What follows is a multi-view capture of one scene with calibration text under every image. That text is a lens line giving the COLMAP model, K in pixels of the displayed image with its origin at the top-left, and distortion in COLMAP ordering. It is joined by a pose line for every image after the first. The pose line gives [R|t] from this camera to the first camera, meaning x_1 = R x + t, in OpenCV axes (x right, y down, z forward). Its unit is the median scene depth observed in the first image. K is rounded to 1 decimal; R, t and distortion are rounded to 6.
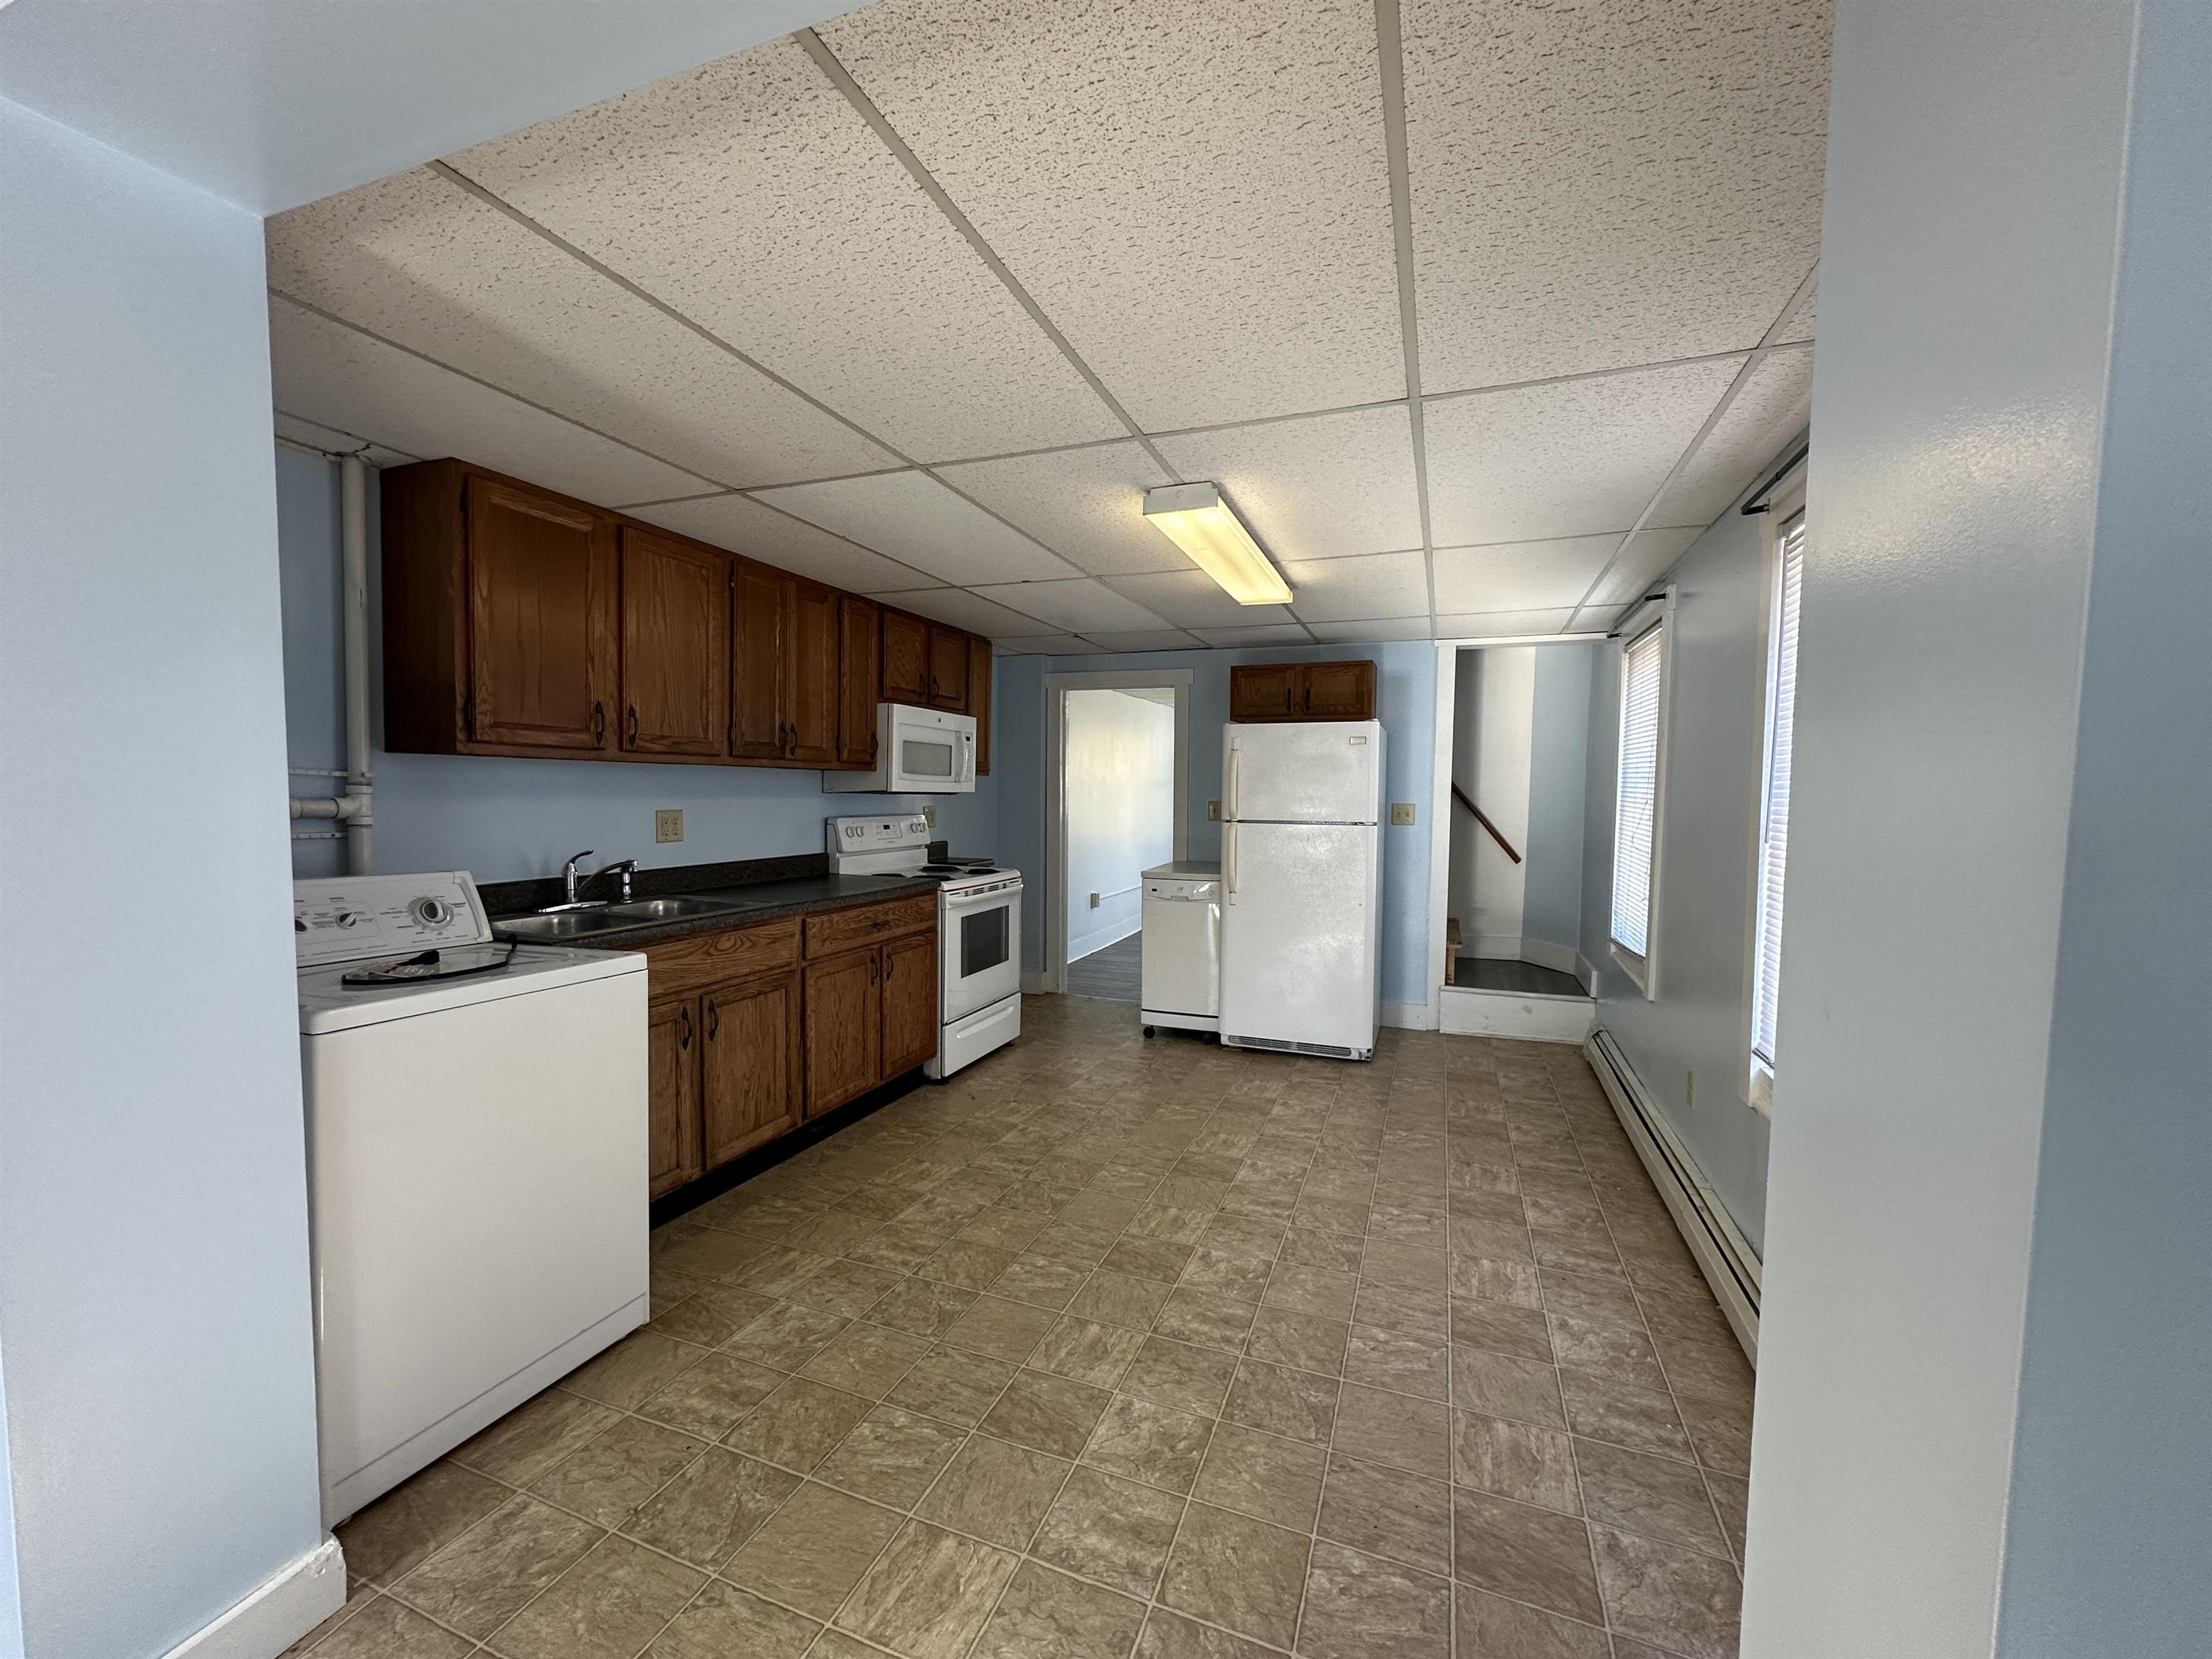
lens RADIAL K [[881.6, 0, 1100.1], [0, 881.6, 829.4], [0, 0, 1]] dist [-0.001845, 0.000375]
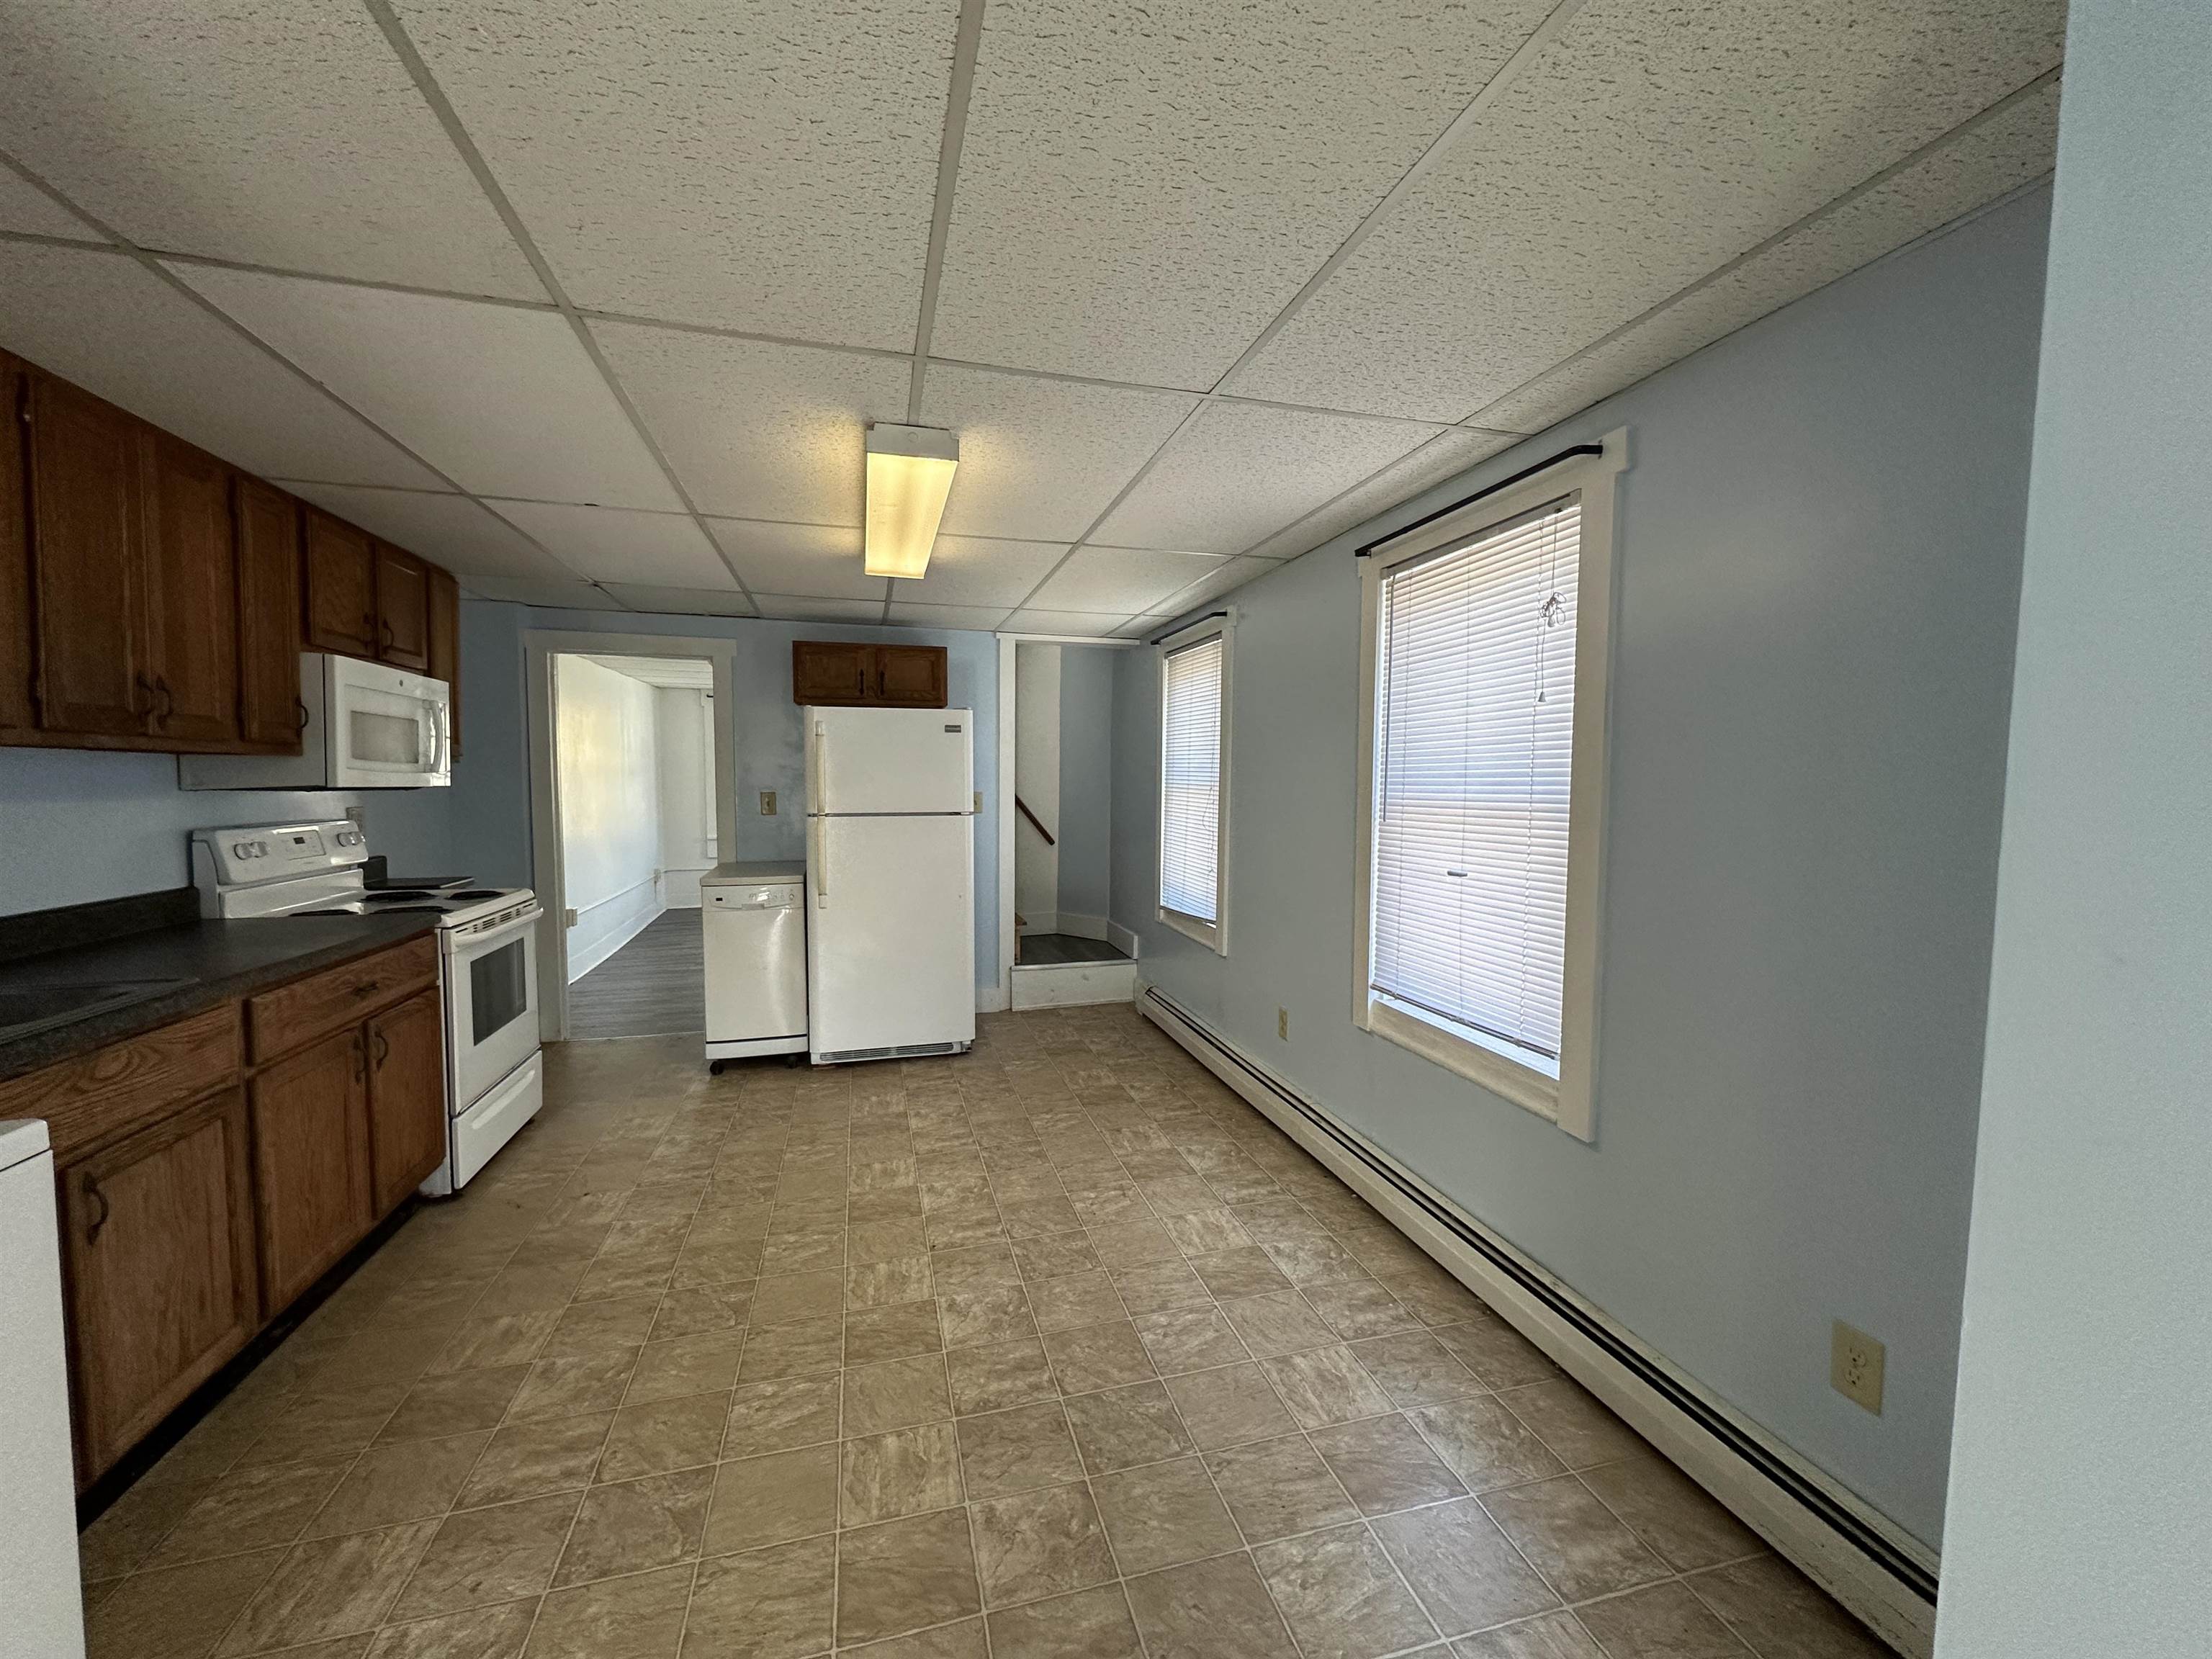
lens RADIAL K [[881.6, 0, 1104.8], [0, 881.6, 829.4], [0, 0, 1]] dist [-0.001845, 0.000375]
pose [[0.801350, -0.041265, 0.596770, -0.197744], [0.031787, 0.999146, 0.026404, -0.011888], [-0.597350, -0.002189, 0.801978, 0.141213]]
